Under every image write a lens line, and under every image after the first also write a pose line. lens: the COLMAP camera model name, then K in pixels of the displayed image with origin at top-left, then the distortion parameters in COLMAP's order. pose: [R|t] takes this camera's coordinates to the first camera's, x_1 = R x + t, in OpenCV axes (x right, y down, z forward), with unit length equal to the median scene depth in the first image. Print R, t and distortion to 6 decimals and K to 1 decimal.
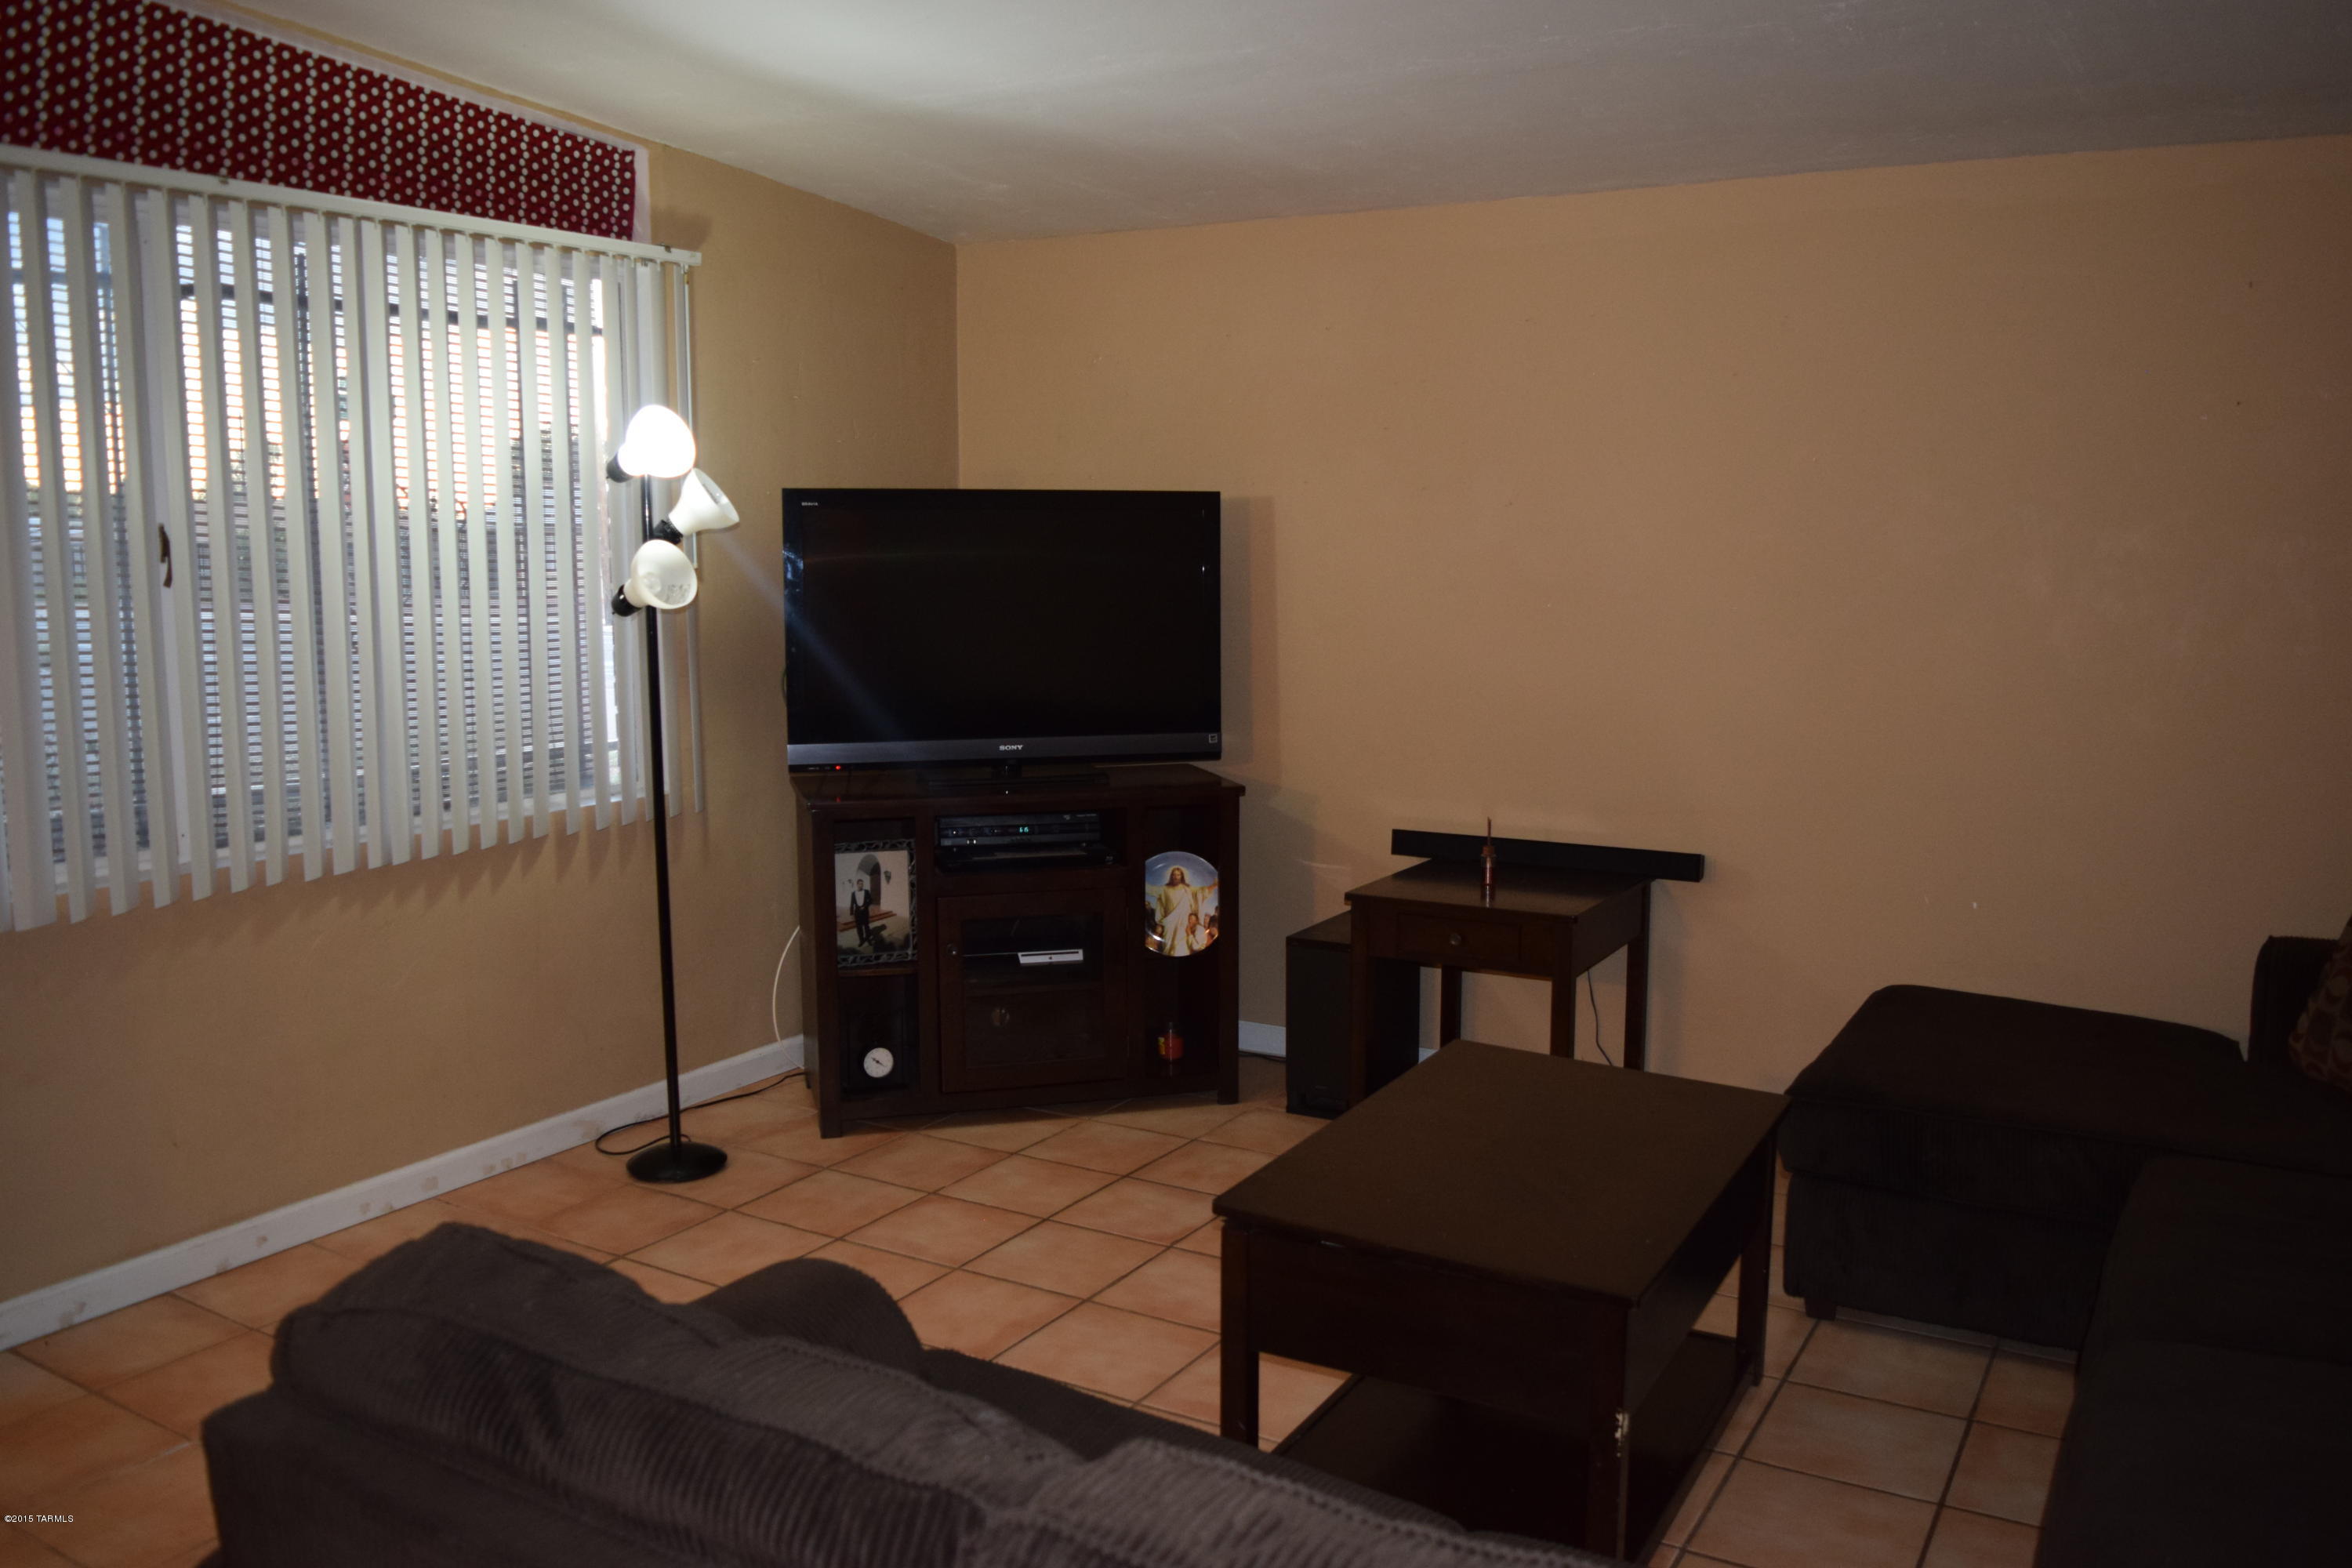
lens RADIAL K [[1865.3, 0, 1185.2], [0, 1865.3, 777.0], [0, 0, 1]] dist [-0.088271, 0.013442]
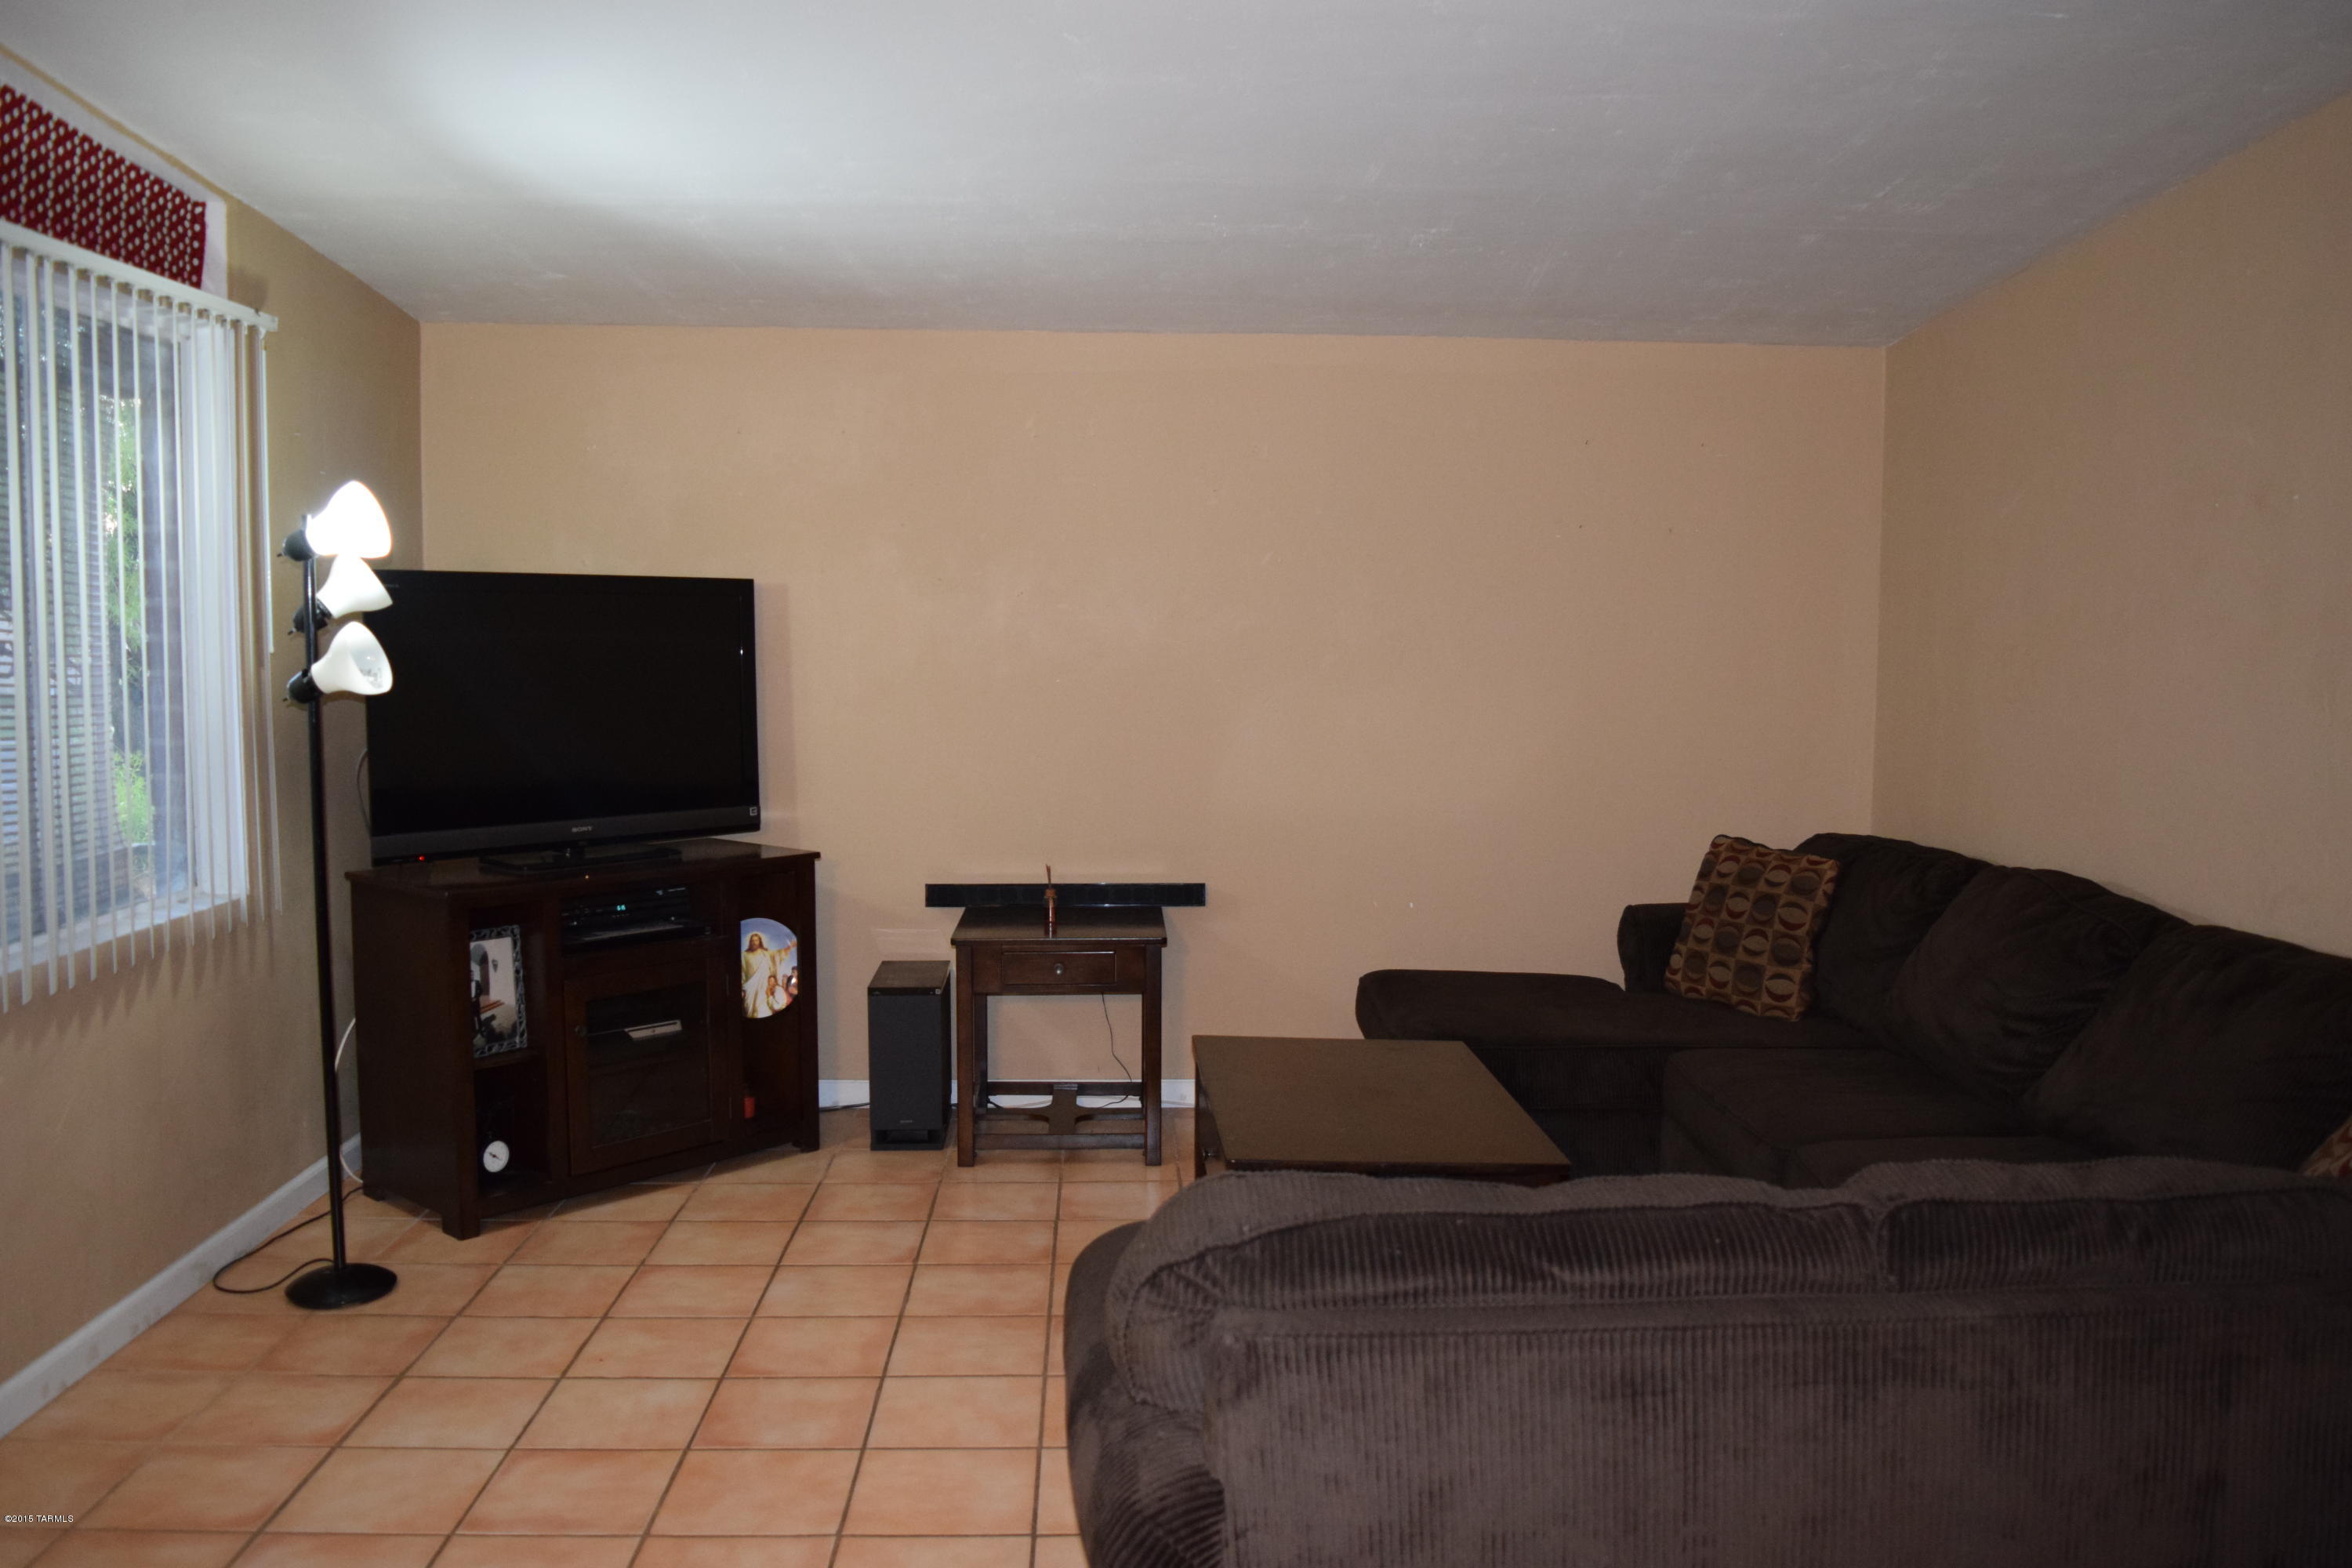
lens RADIAL K [[1865.3, 0, 1185.2], [0, 1865.3, 777.0], [0, 0, 1]] dist [-0.088271, 0.013442]
pose [[0.833330, -0.039061, 0.551394, -0.400262], [0.063880, 0.997622, -0.025871, 0.003058], [-0.549072, 0.056783, 0.833844, -0.015241]]
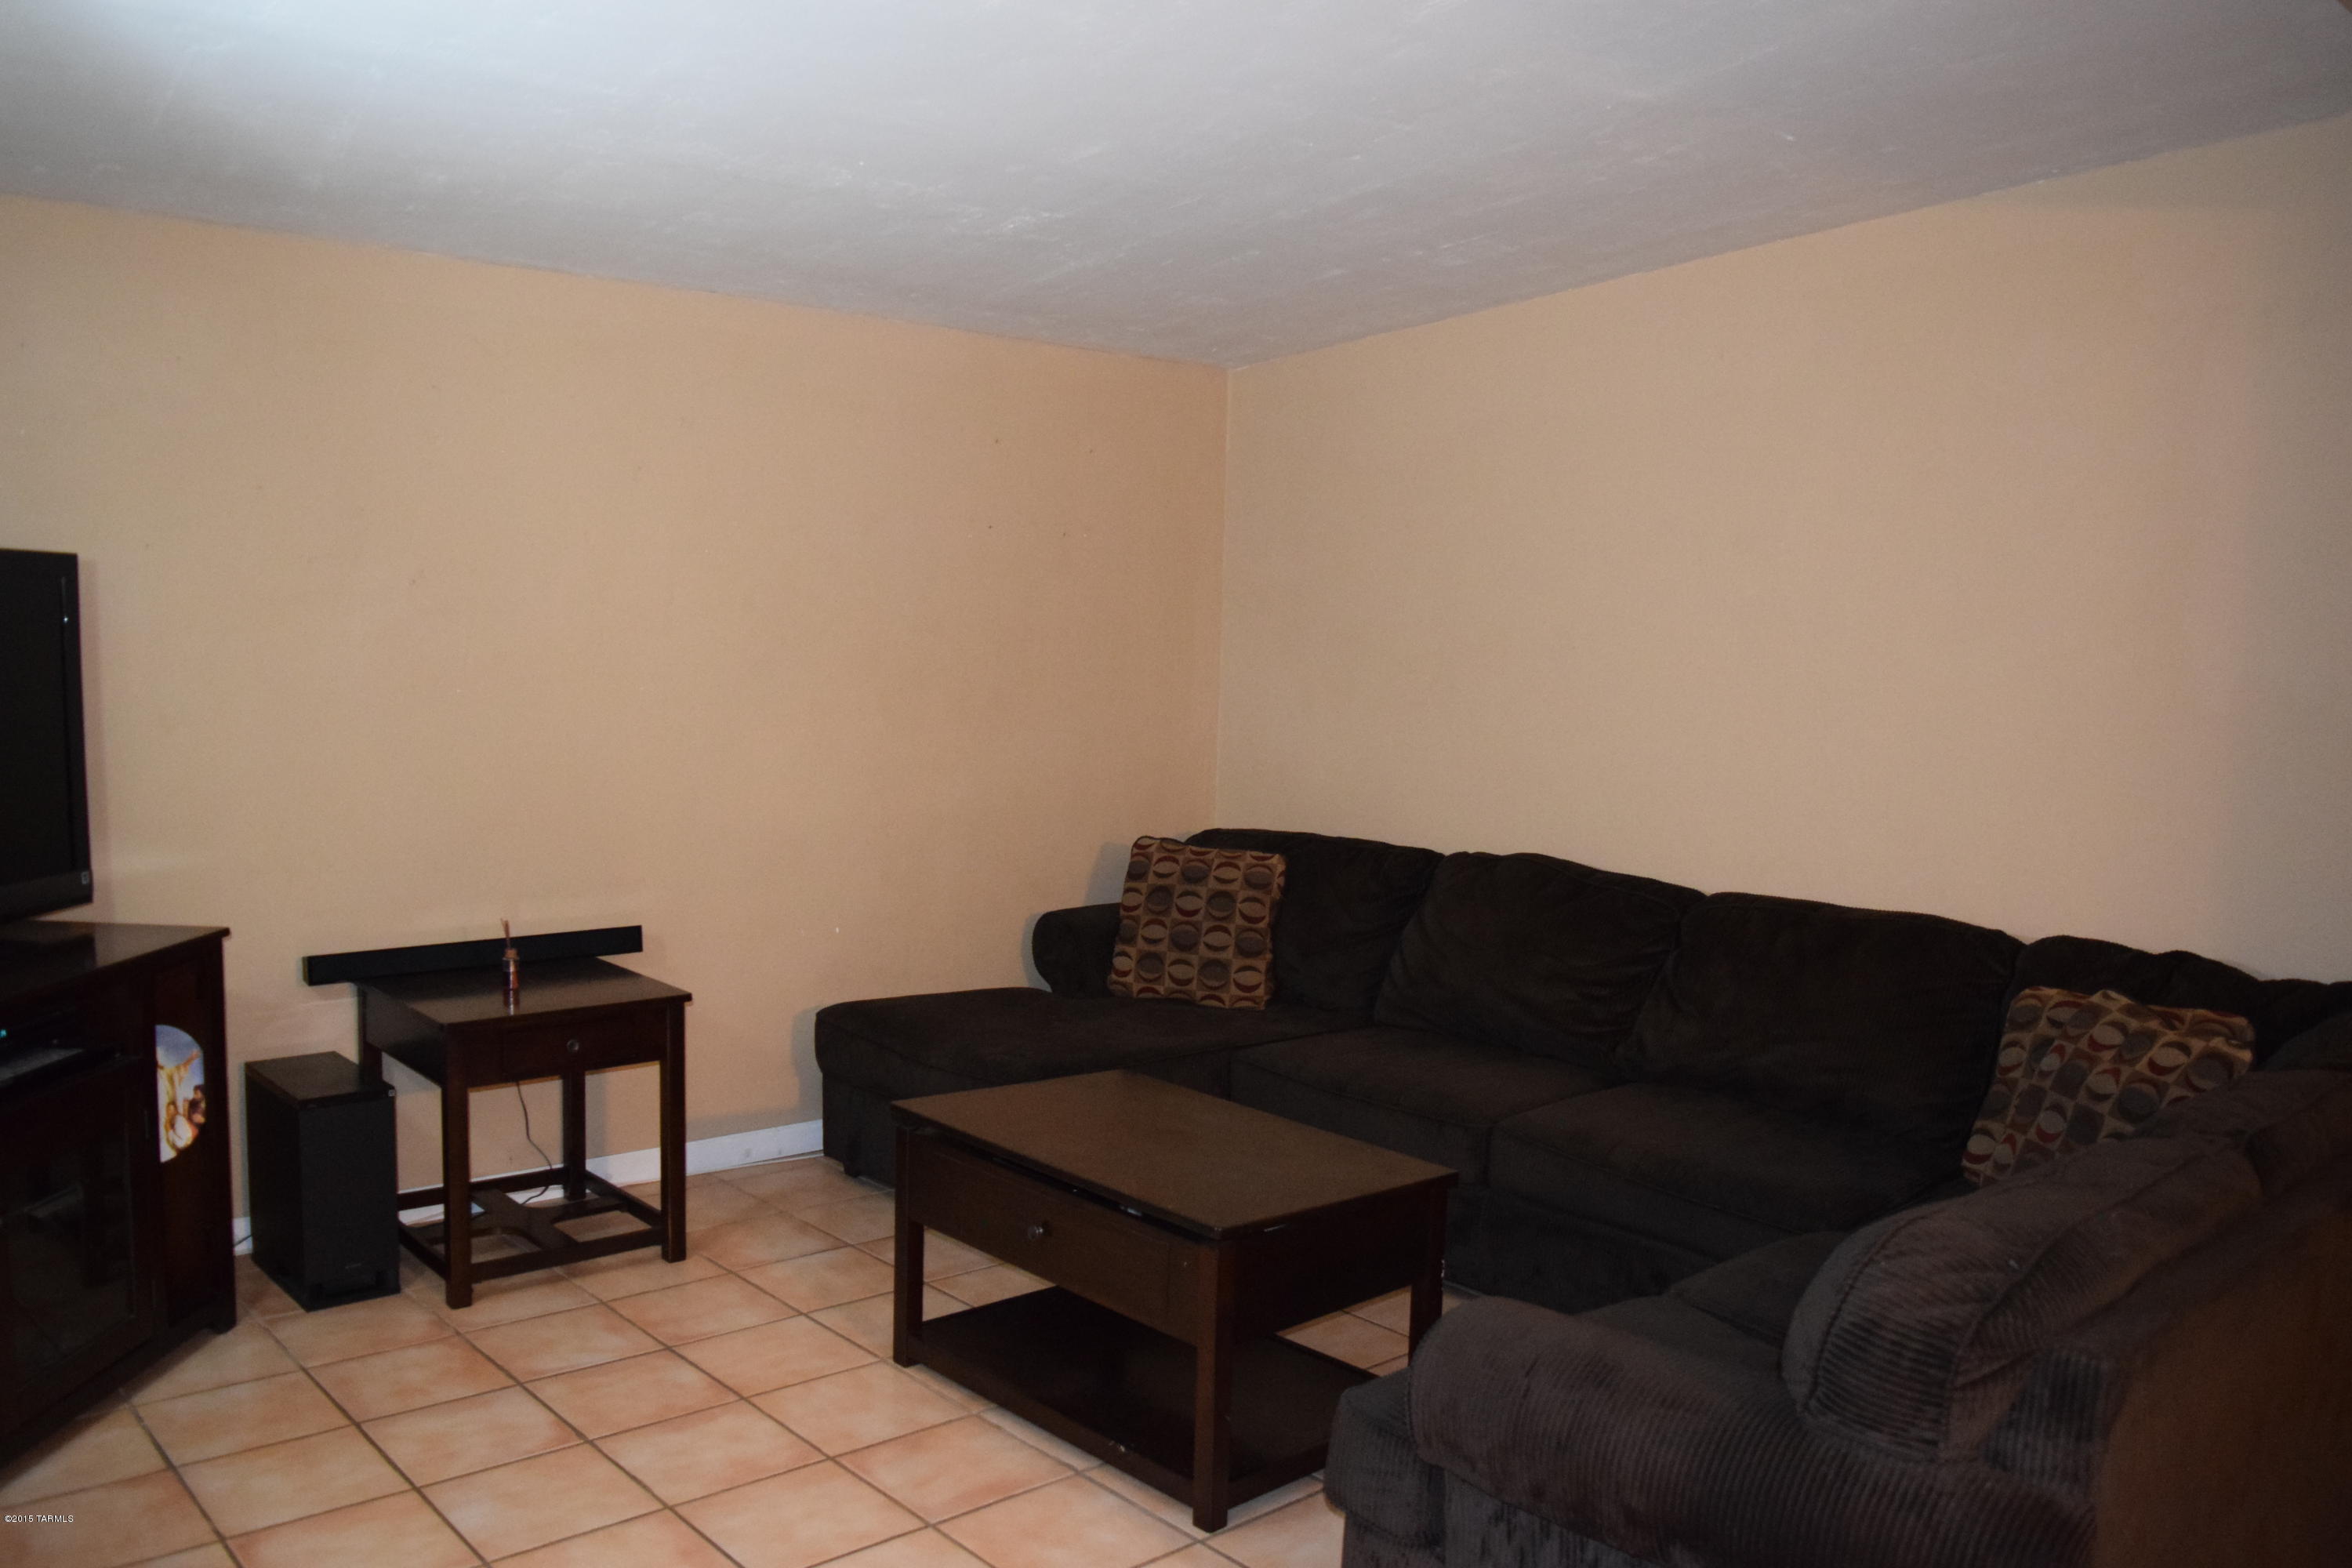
lens RADIAL K [[1865.3, 0, 1185.2], [0, 1865.3, 777.0], [0, 0, 1]] dist [-0.088271, 0.013442]
pose [[0.291738, -0.067914, 0.954084, -0.615277], [0.096501, 0.994476, 0.041281, -0.054427], [-0.951618, 0.080027, 0.296681, 0.390800]]
